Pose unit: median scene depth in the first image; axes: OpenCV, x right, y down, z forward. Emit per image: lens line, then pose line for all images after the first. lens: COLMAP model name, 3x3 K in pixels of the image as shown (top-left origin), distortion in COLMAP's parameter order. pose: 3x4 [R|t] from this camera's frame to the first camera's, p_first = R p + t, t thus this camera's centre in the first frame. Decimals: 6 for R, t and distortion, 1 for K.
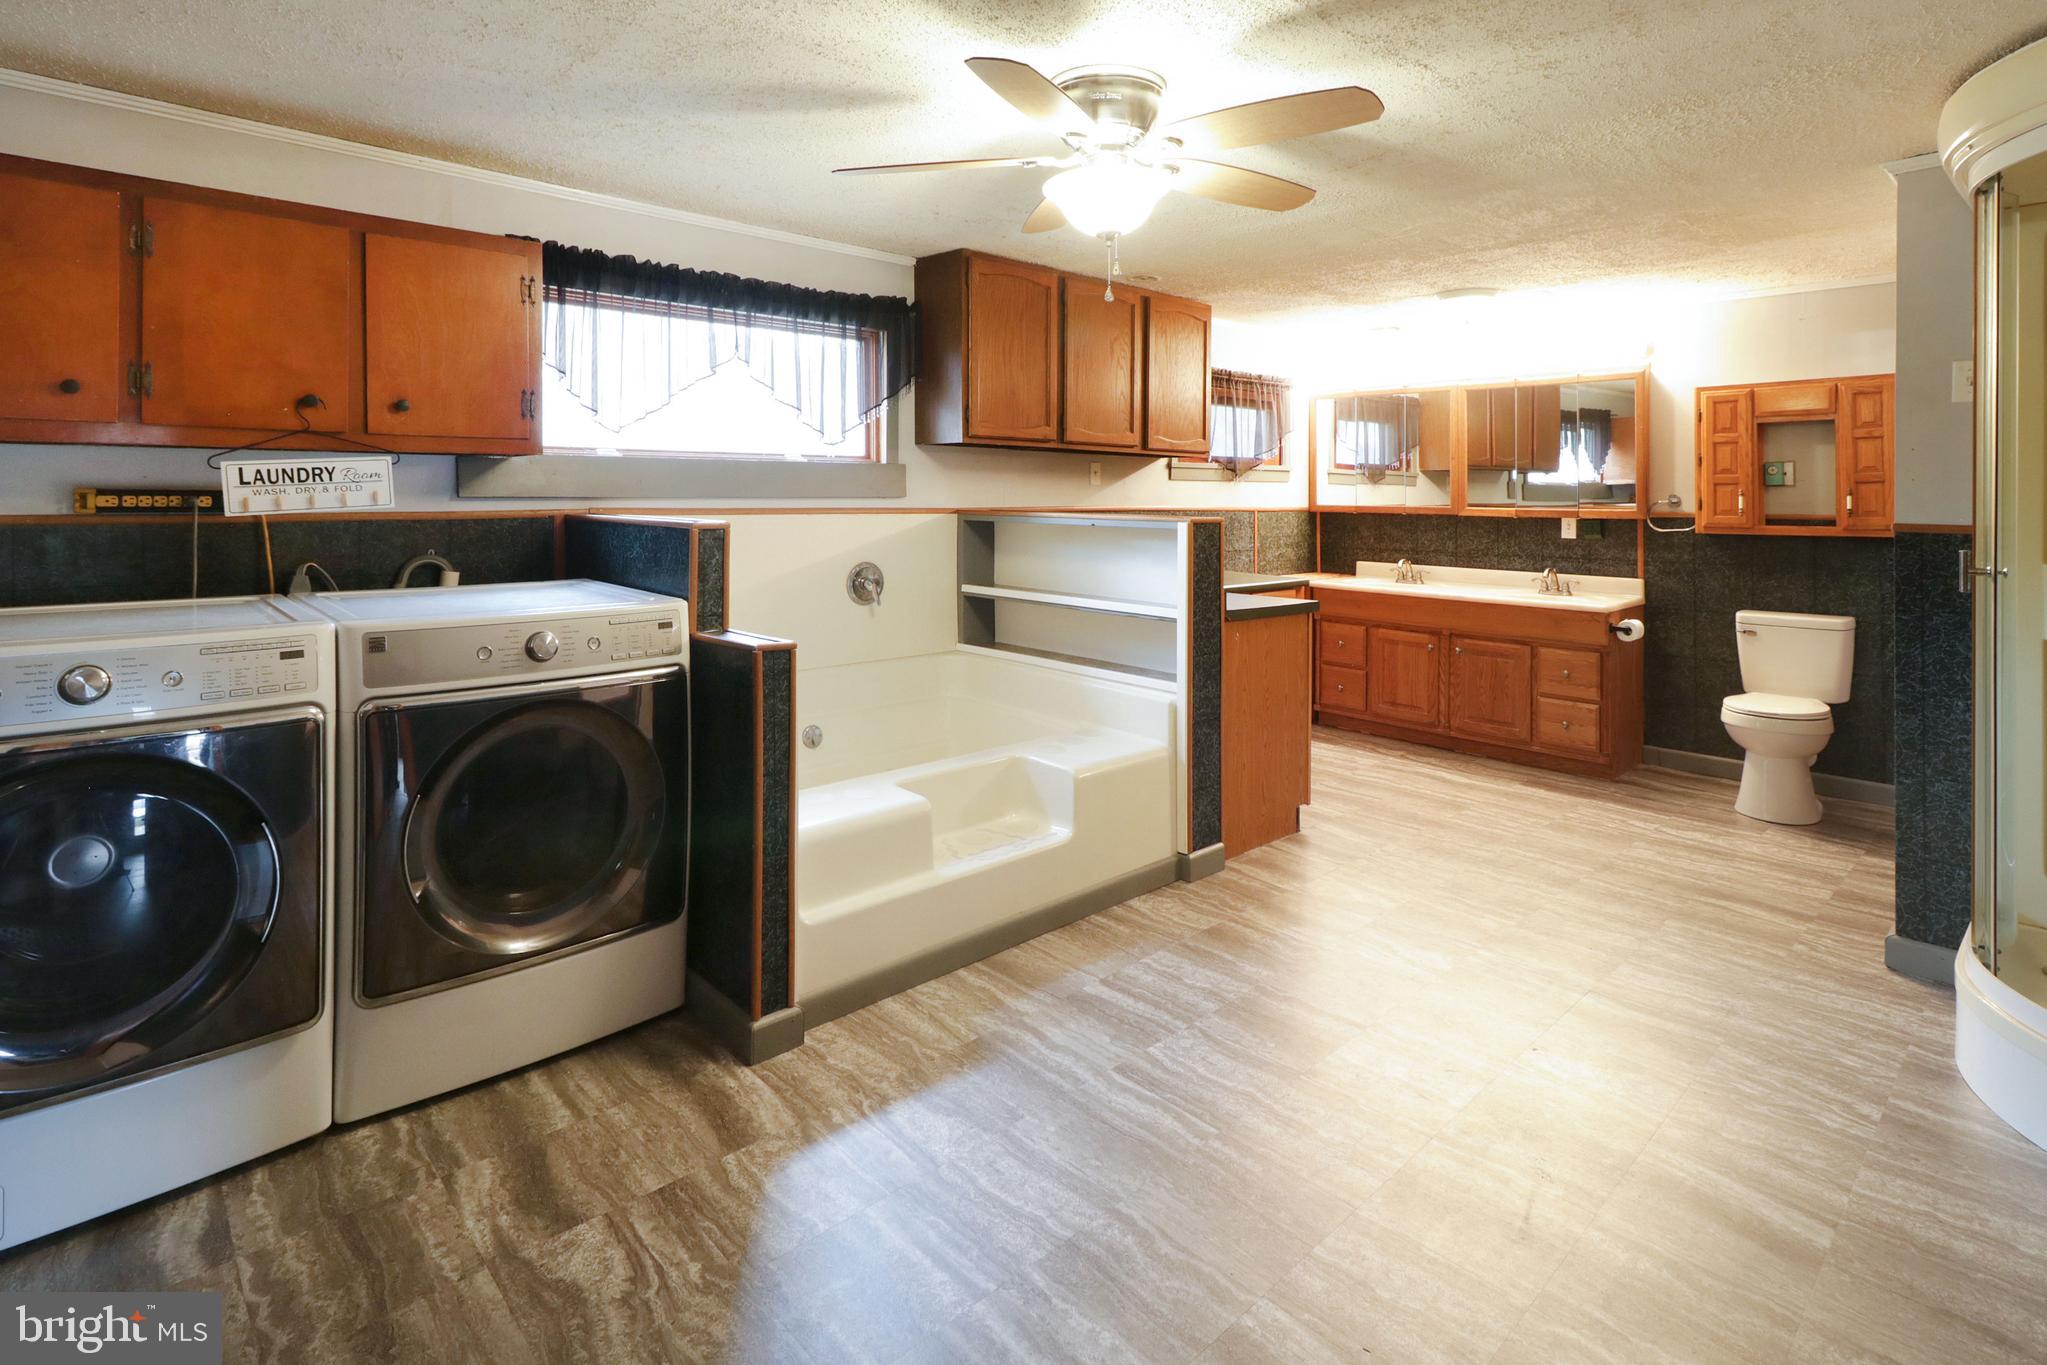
lens RADIAL K [[988.3, 0, 1034.7], [0, 988.3, 493.7], [0, 0, 1]] dist [0.008339, -0.001910]
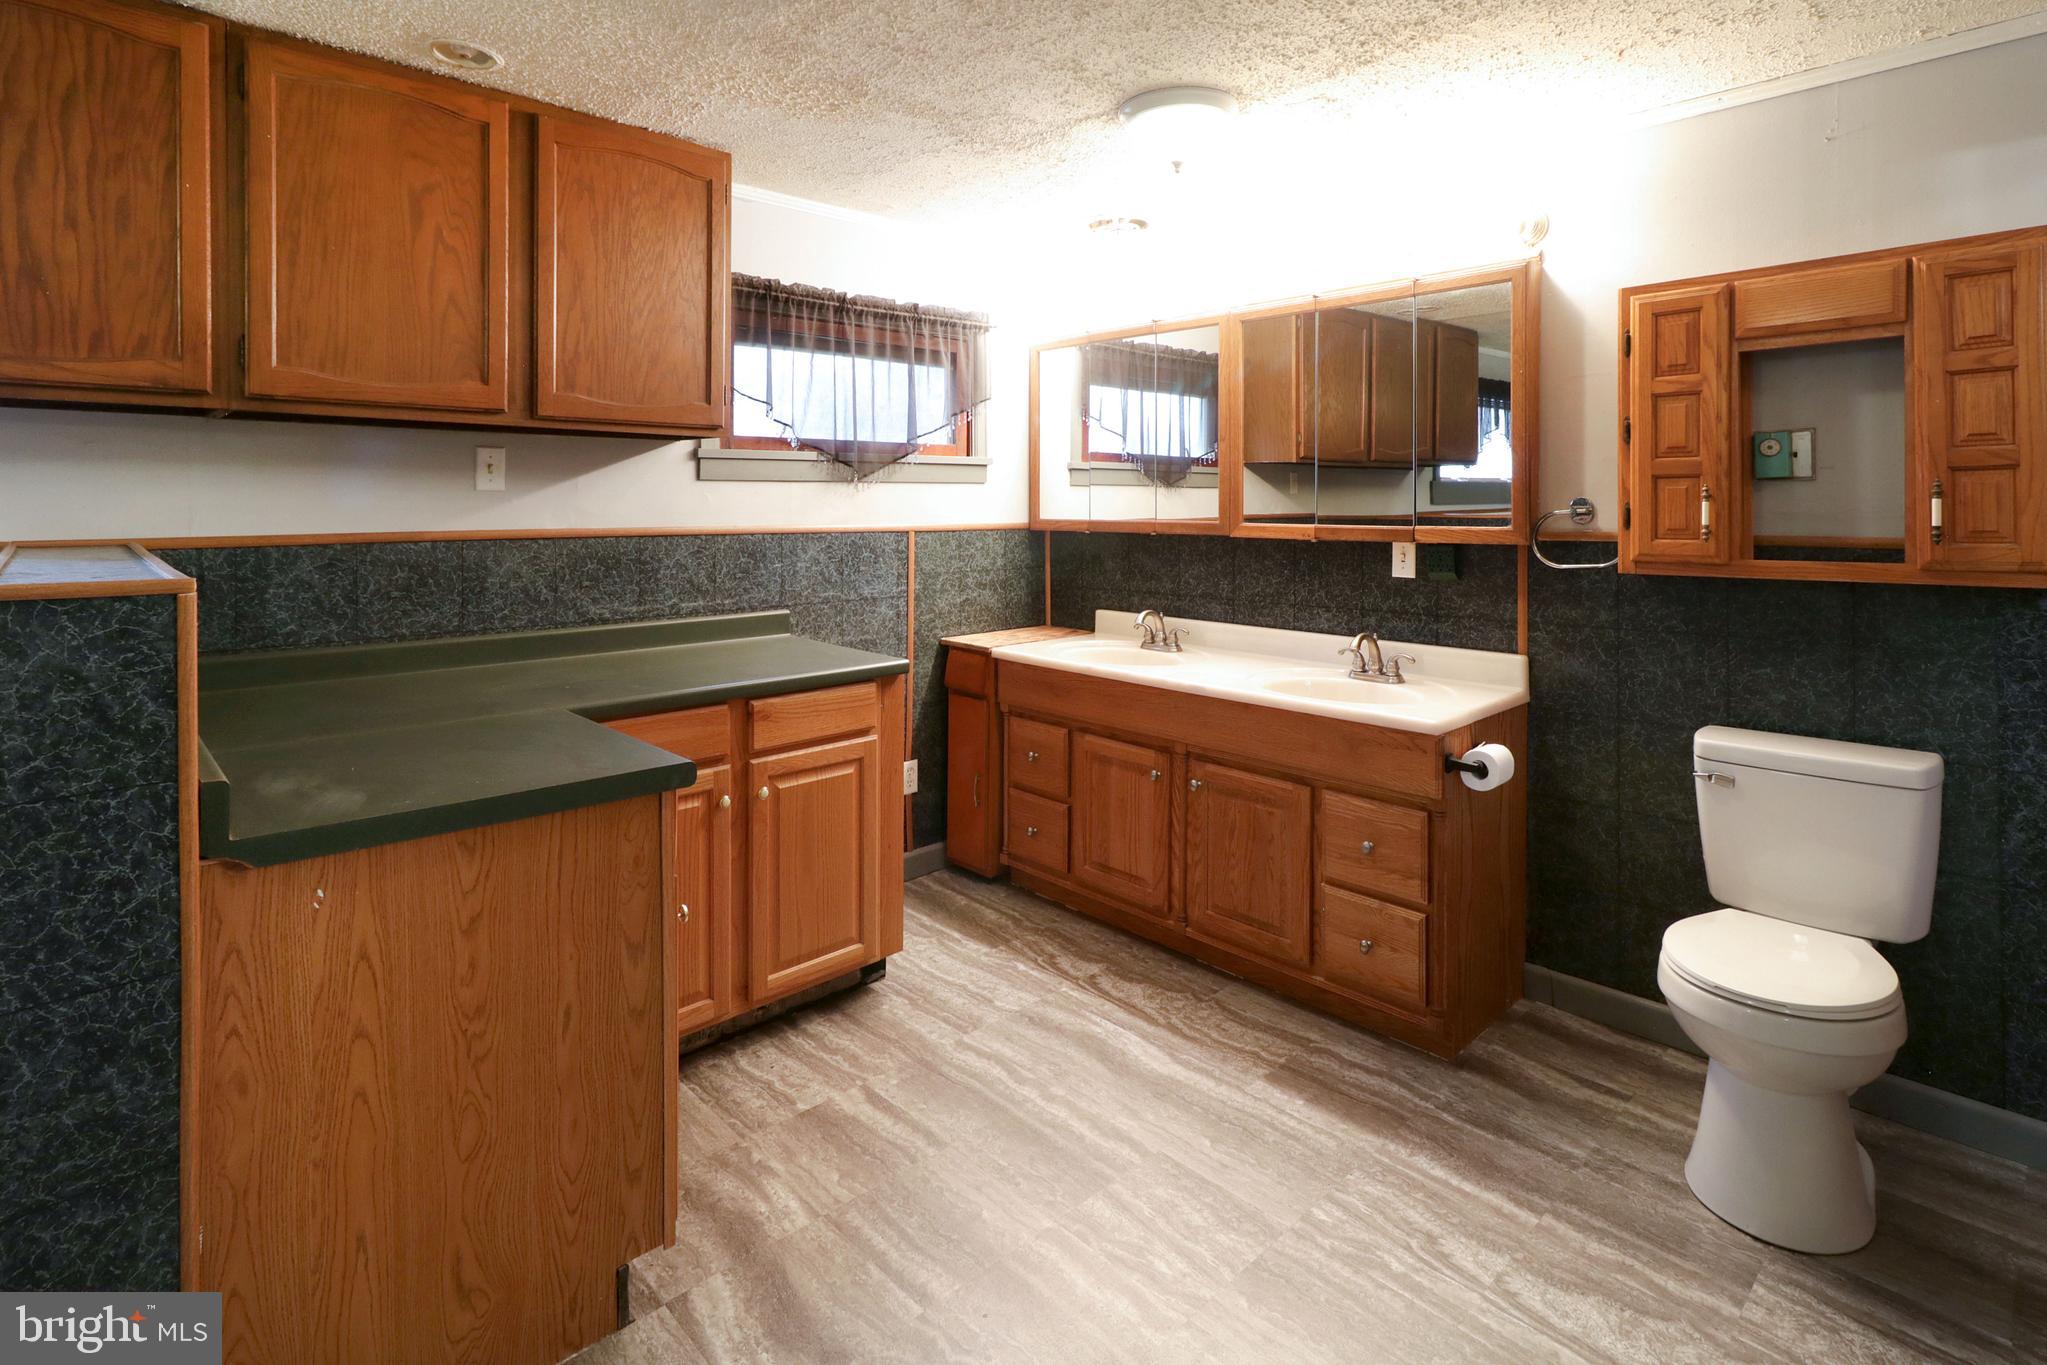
lens RADIAL K [[988.3, 0, 1022.8], [0, 988.3, 523.9], [0, 0, 1]] dist [0.008339, -0.001910]
pose [[0.999952, -0.009823, -0.000226, 0.346323], [0.009826, 0.999677, 0.023449, -0.000769], [-0.000005, -0.023450, 0.999725, 0.470716]]
